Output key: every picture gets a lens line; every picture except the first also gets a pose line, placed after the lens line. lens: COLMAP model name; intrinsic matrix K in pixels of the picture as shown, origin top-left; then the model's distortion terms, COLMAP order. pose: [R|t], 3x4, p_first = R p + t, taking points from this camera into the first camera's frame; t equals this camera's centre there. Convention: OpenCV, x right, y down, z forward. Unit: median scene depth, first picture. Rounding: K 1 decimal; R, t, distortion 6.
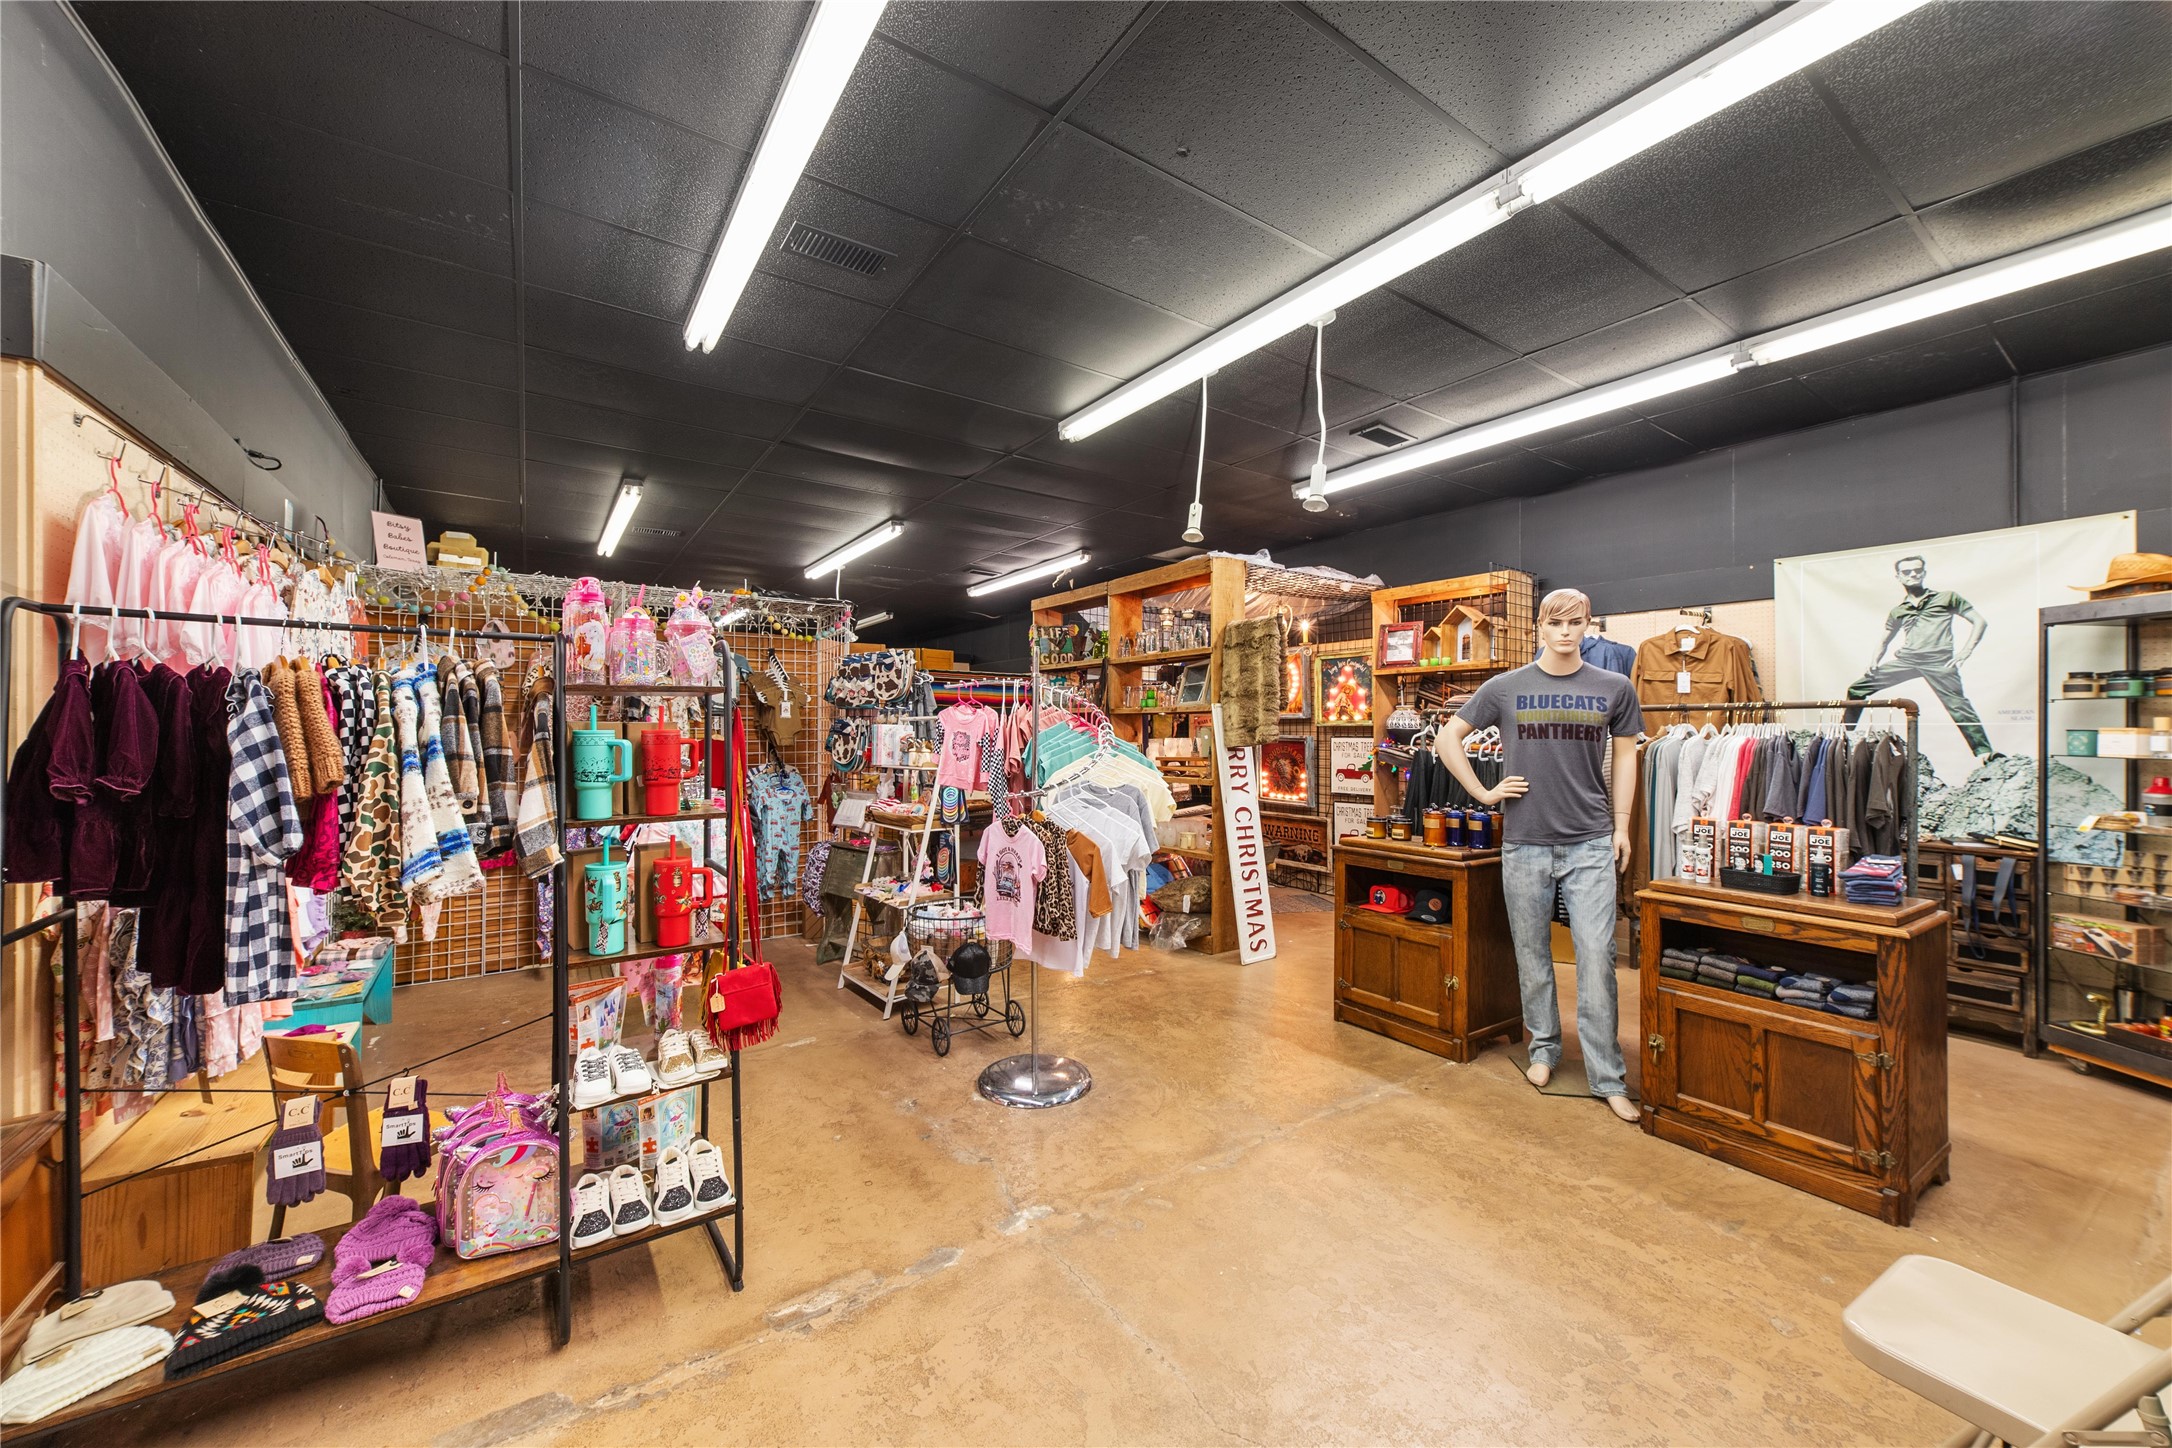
lens RADIAL K [[824.5, 0, 1087.1], [0, 824.5, 722.8], [0, 0, 1]] dist [-0.002997, 0.000929]
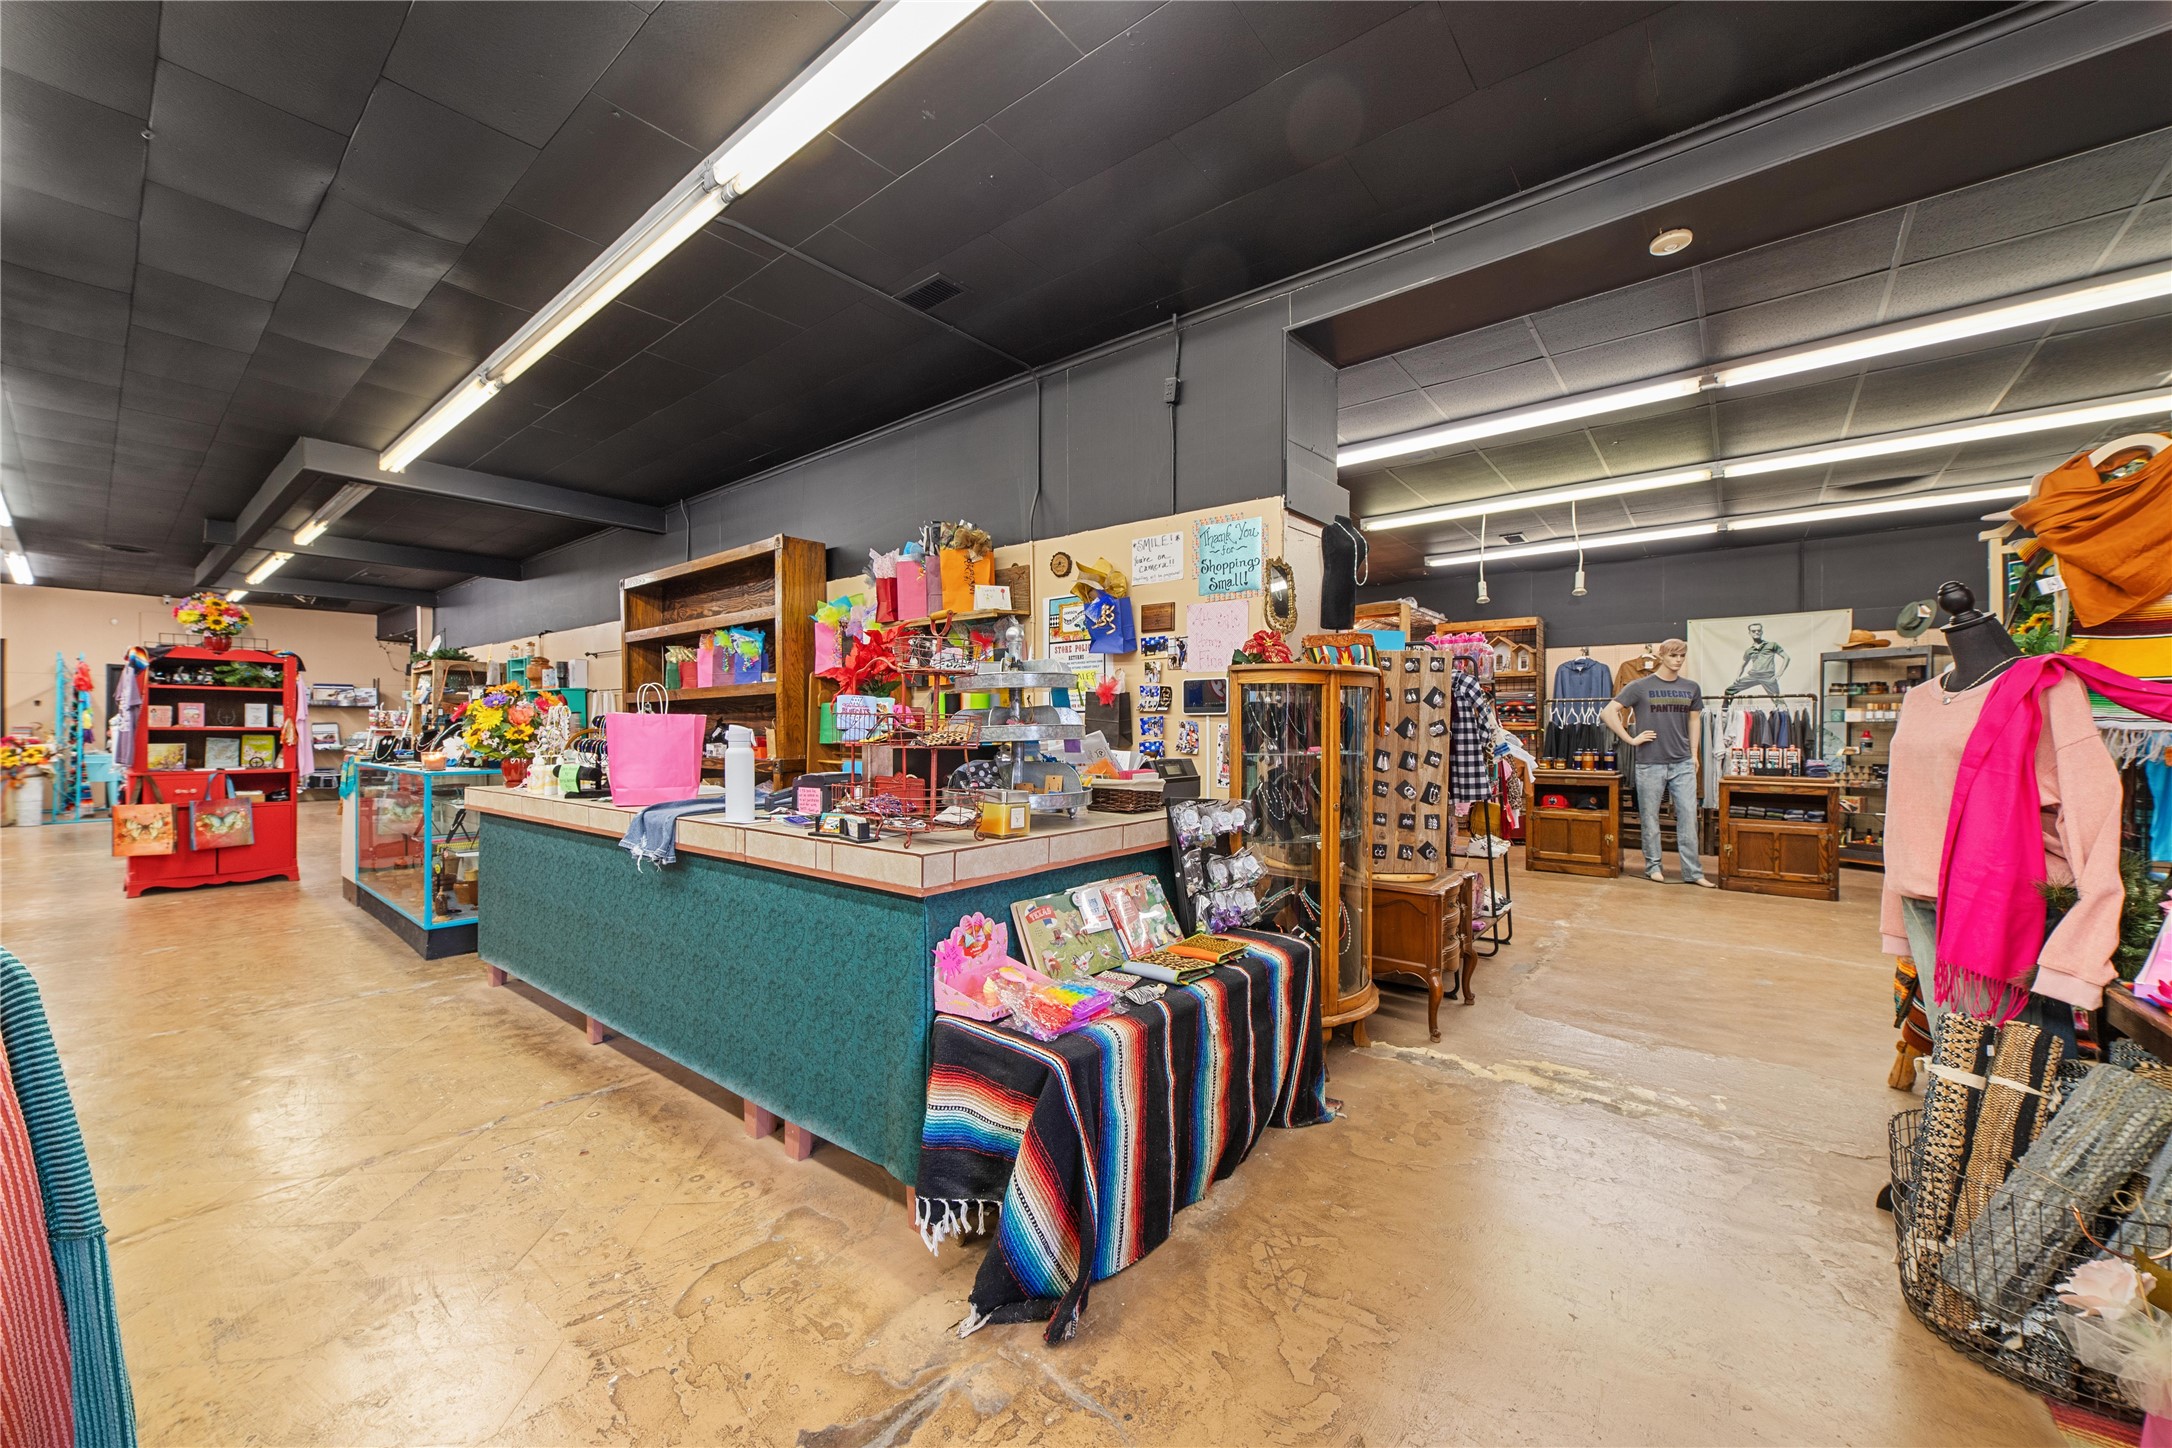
lens RADIAL K [[824.5, 0, 1081.5], [0, 824.5, 731.9], [0, 0, 1]] dist [-0.002997, 0.000929]
pose [[0.955787, -0.003259, 0.294041, -1.382500], [-0.000199, 0.999931, 0.011728, 0.043838], [-0.294059, -0.011268, 0.955721, -0.511806]]
